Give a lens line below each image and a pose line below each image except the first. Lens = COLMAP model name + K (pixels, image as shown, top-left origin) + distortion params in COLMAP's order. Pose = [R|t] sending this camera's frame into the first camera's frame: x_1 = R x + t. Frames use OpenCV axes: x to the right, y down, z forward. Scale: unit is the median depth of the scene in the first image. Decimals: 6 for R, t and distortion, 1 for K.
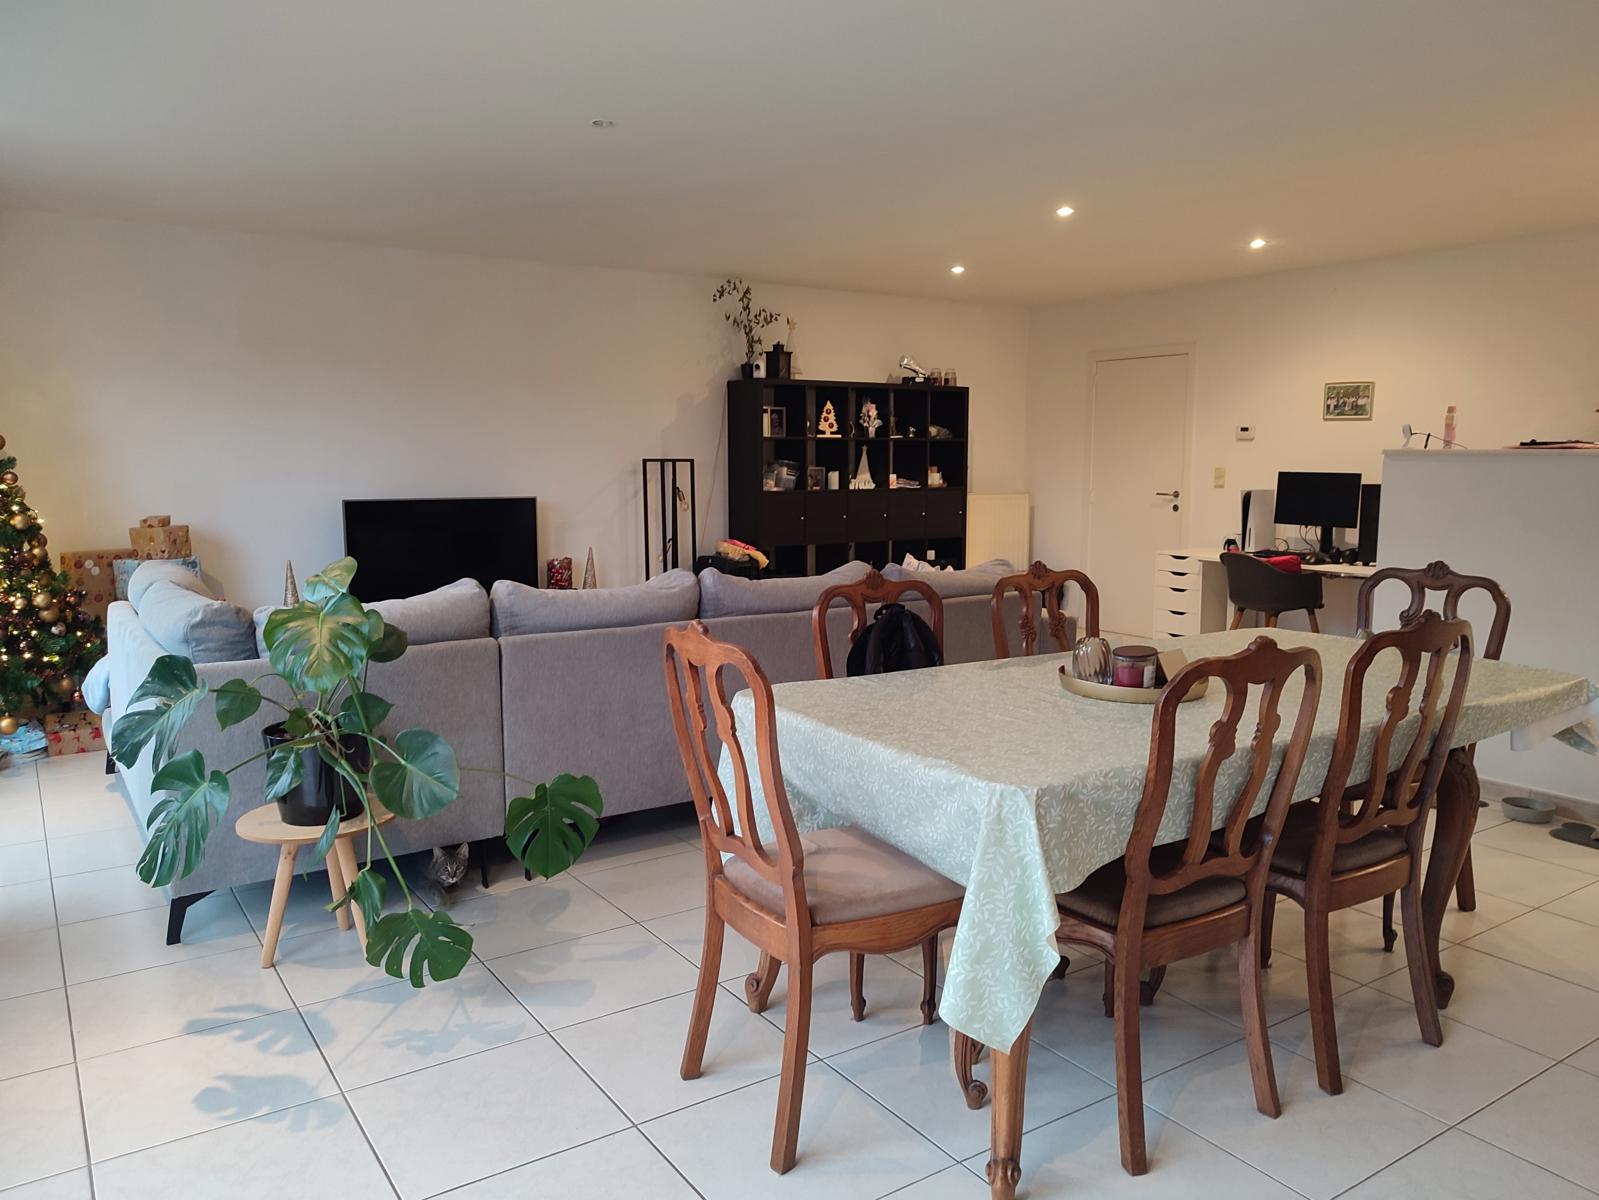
lens RADIAL K [[1169.9, 0, 799.5], [0, 1169.9, 600.0], [0, 0, 1]] dist [0.054381, -0.083801]
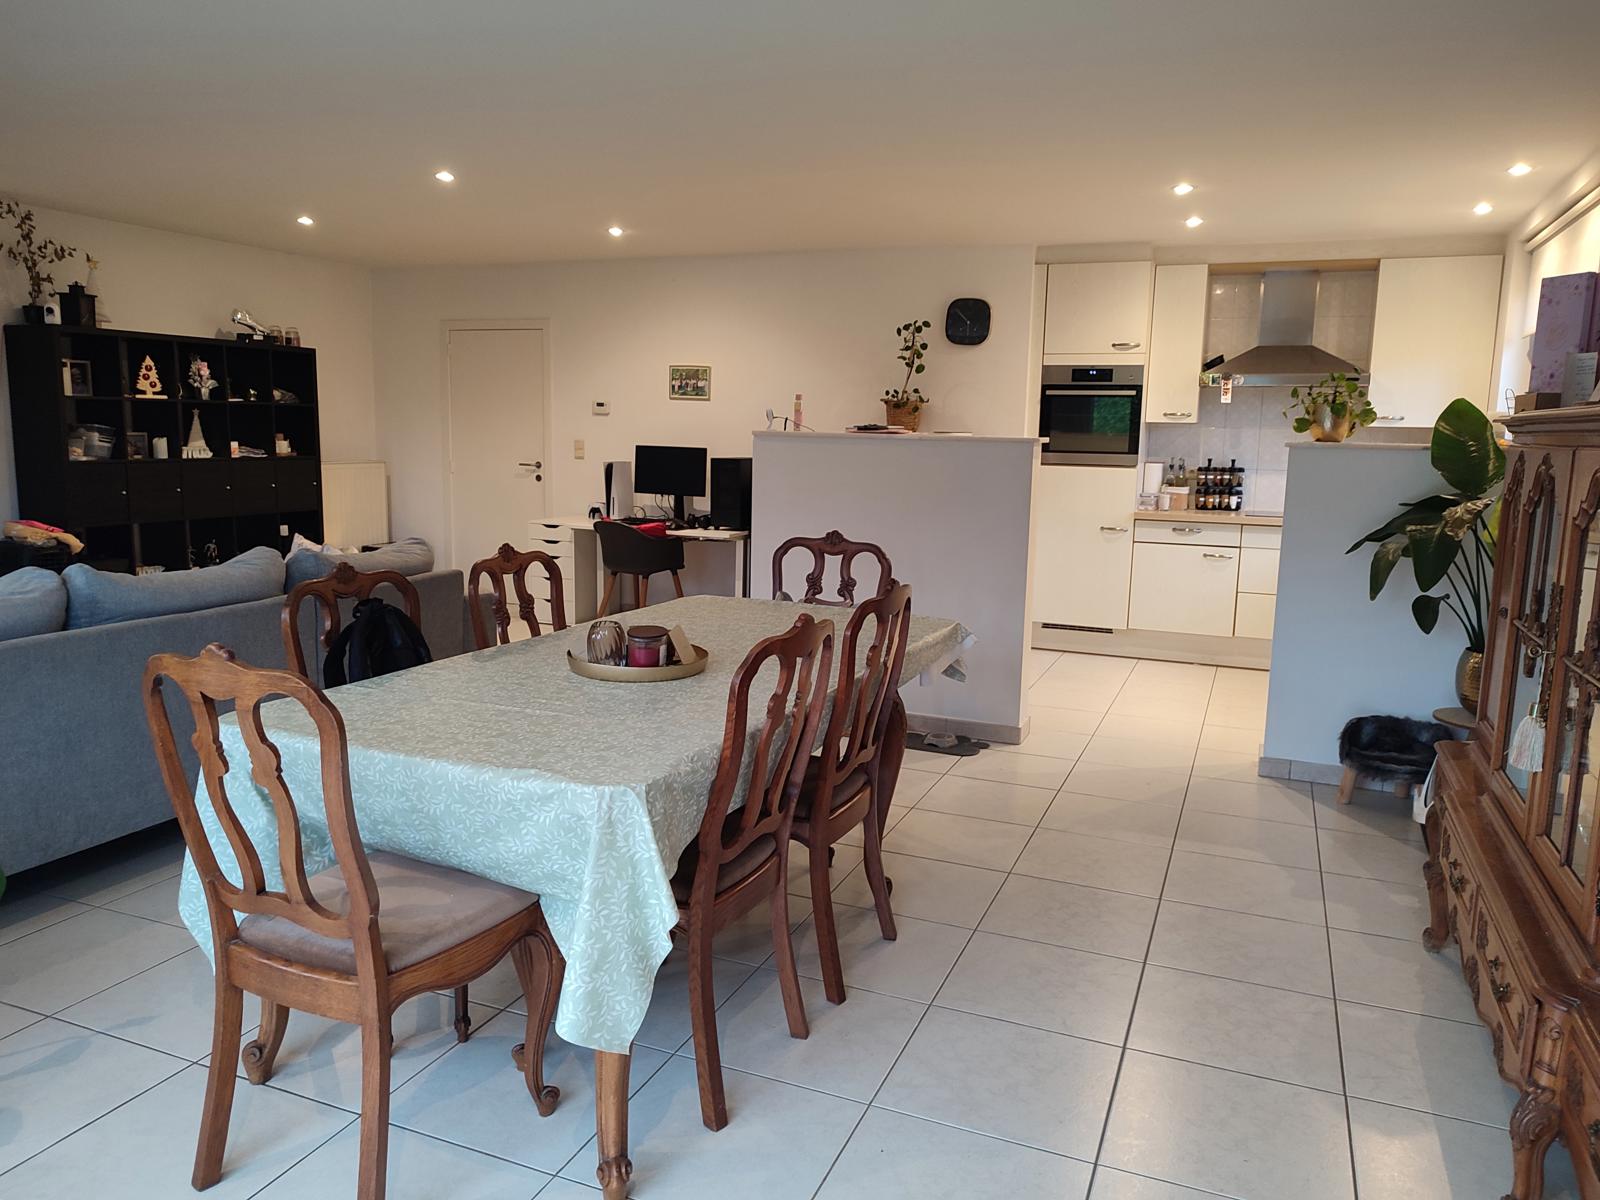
lens RADIAL K [[1138.5, 0, 800.0], [0, 1138.5, 600.0], [0, 0, 1]] dist [0.037517, -0.042925]
pose [[0.833099, -0.066663, 0.549093, -0.114382], [0.047797, 0.997674, 0.048604, -0.020174], [-0.551055, -0.014247, 0.834347, 0.067043]]
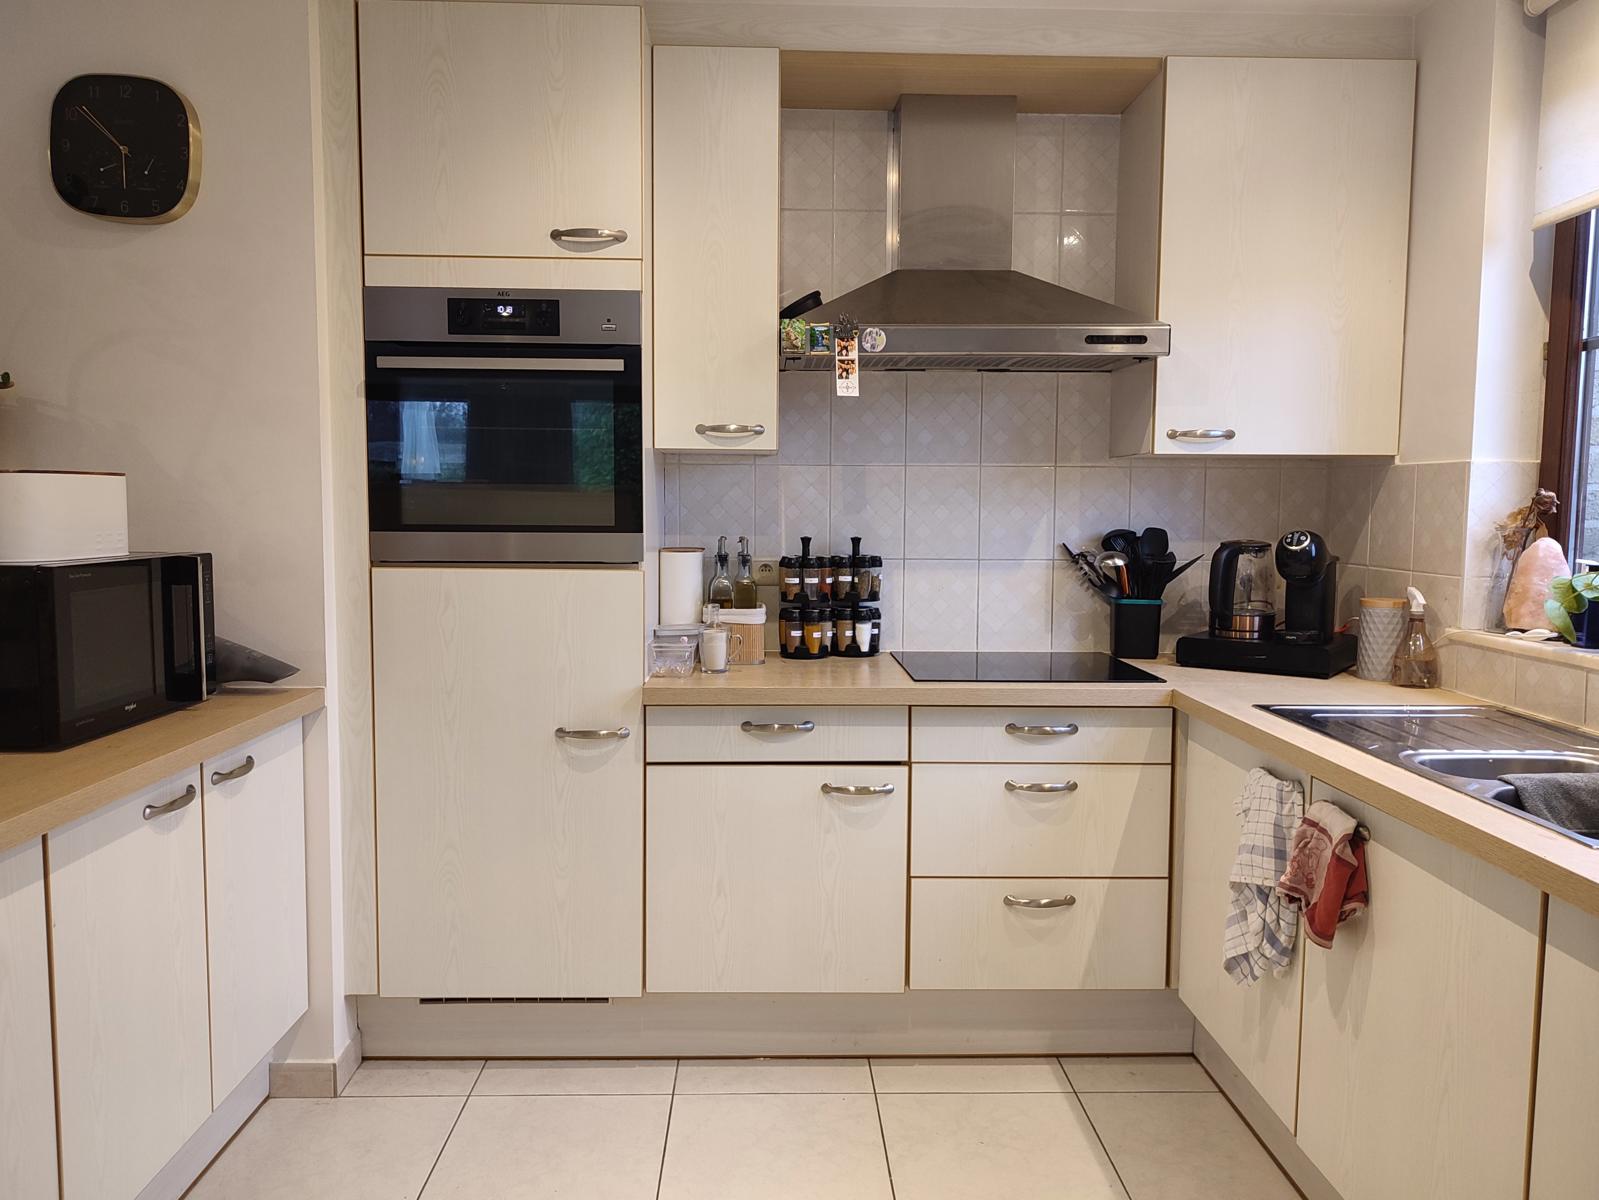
lens RADIAL K [[1169.9, 0, 799.5], [0, 1169.9, 600.0], [0, 0, 1]] dist [0.054381, -0.083801]
pose [[0.534230, -0.067088, 0.842673, 0.527067], [0.096220, 0.995193, 0.018230, -0.075914], [-0.839845, 0.071343, 0.538117, 0.604534]]
